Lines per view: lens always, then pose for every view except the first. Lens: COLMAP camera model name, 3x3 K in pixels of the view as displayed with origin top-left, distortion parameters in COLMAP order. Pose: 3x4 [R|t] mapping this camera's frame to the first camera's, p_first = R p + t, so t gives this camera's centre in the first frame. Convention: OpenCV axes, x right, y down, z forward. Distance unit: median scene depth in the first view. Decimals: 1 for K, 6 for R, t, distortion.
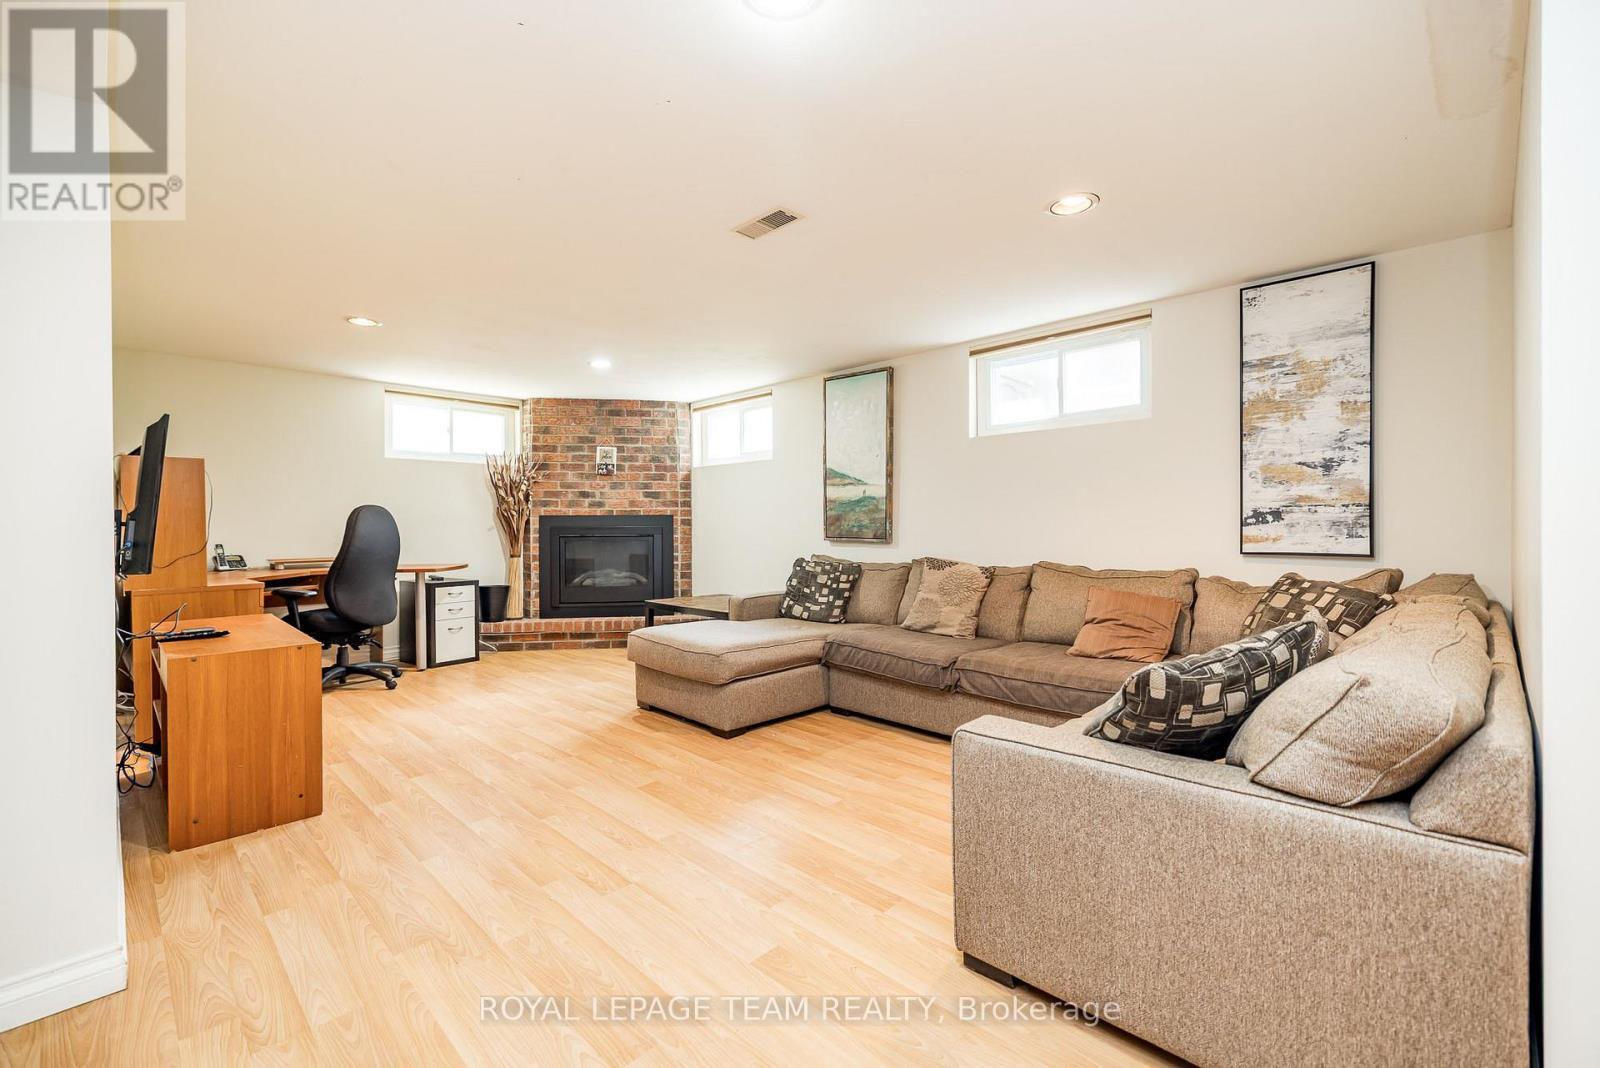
lens RADIAL K [[699.8, 0, 807.9], [0, 699.8, 529.8], [0, 0, 1]] dist [-0.008918, -0.000561]
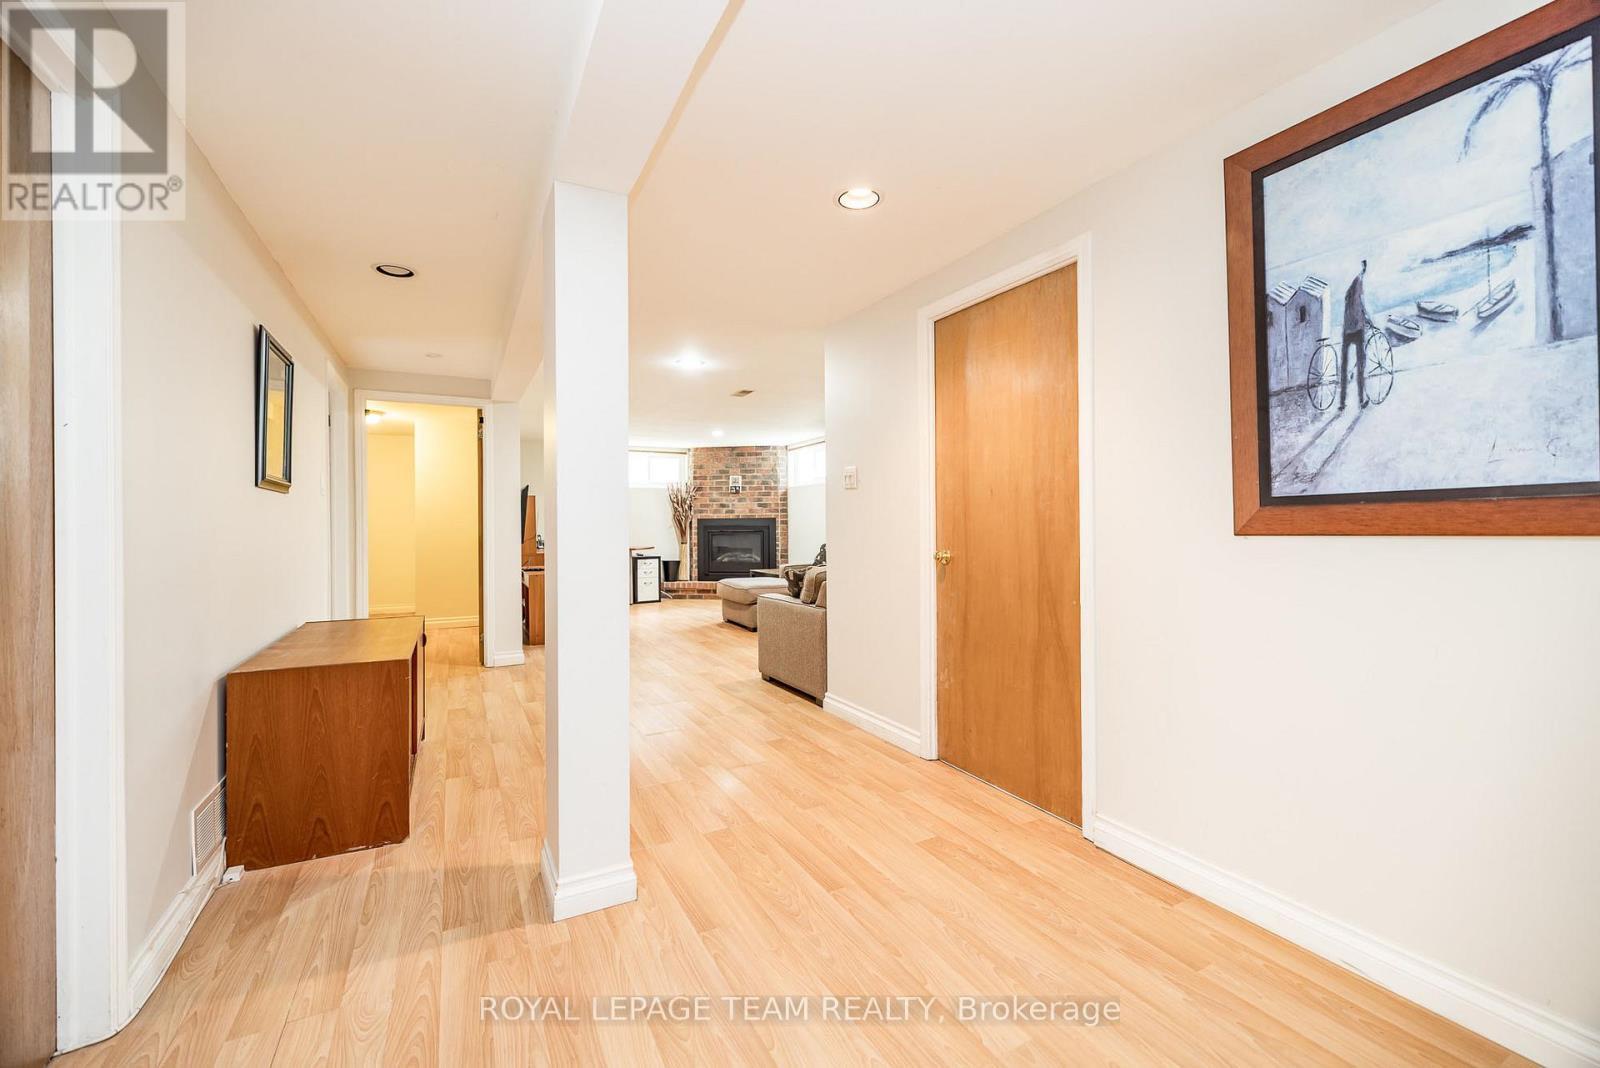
lens RADIAL K [[666.0, 0, 794.8], [0, 666.0, 529.3], [0, 0, 1]] dist [0.001244, 0.000034]
pose [[0.950367, -0.000515, -0.311130, 0.320741], [0.001364, 0.999996, 0.002514, 0.001069], [0.311127, -0.002813, 0.950364, -0.418829]]
